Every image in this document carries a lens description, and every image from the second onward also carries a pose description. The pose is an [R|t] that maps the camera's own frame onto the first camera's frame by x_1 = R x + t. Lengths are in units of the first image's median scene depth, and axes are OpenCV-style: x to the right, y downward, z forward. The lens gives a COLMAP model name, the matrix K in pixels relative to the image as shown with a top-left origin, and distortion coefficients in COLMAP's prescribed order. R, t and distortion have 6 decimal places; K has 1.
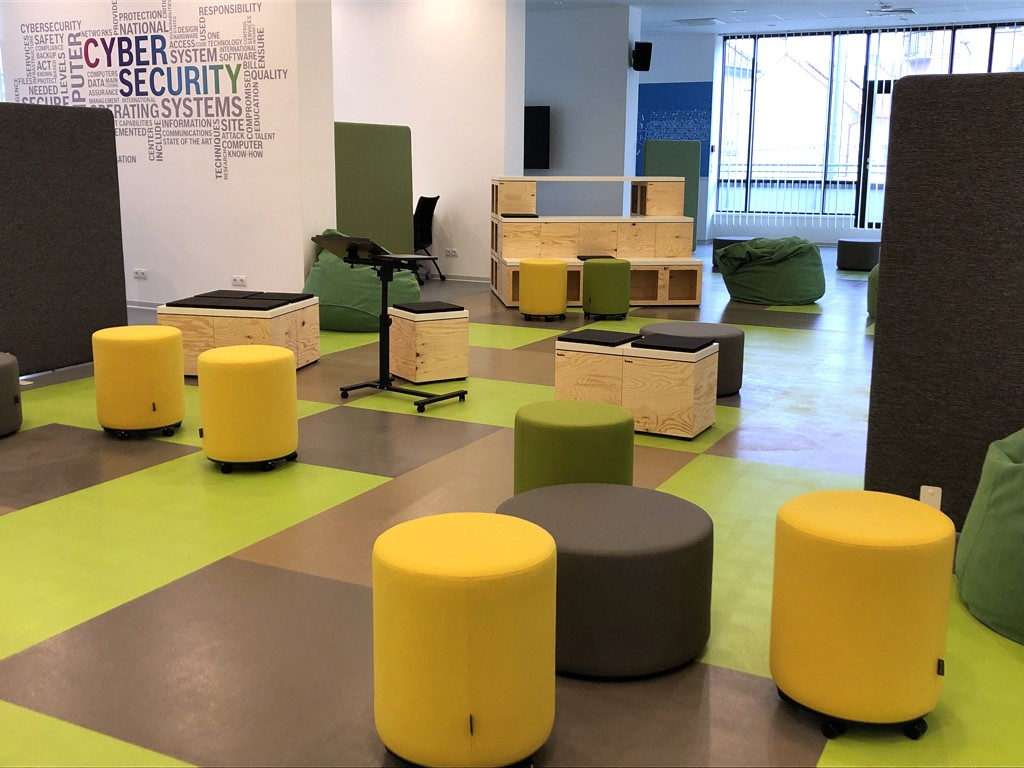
lens RADIAL K [[1082.5, 0, 512.0], [0, 1082.5, 384.0], [0, 0, 1]] dist [-0.006694, -0.005442]
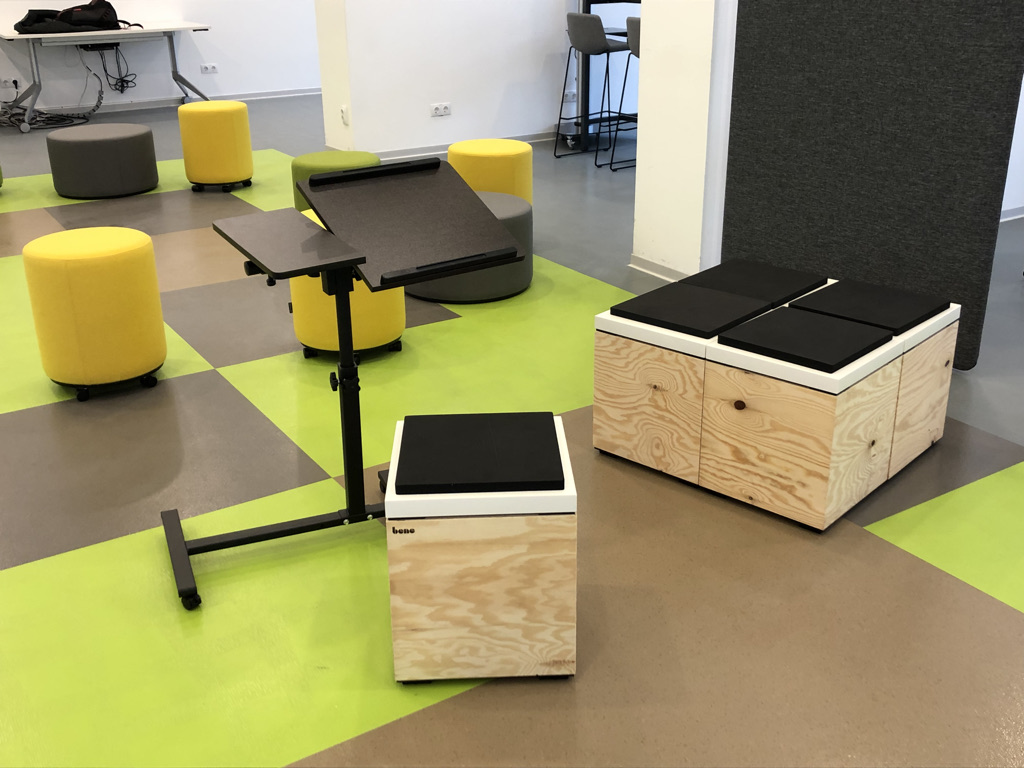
lens RADIAL K [[1082.5, 0, 512.0], [0, 1082.5, 384.0], [0, 0, 1]] dist [-0.006694, -0.005442]
pose [[-0.497881, 0.325989, -0.803646, 0.180342], [-0.166600, 0.873454, 0.457518, -0.245935], [0.851093, 0.361677, -0.380566, 1.136586]]
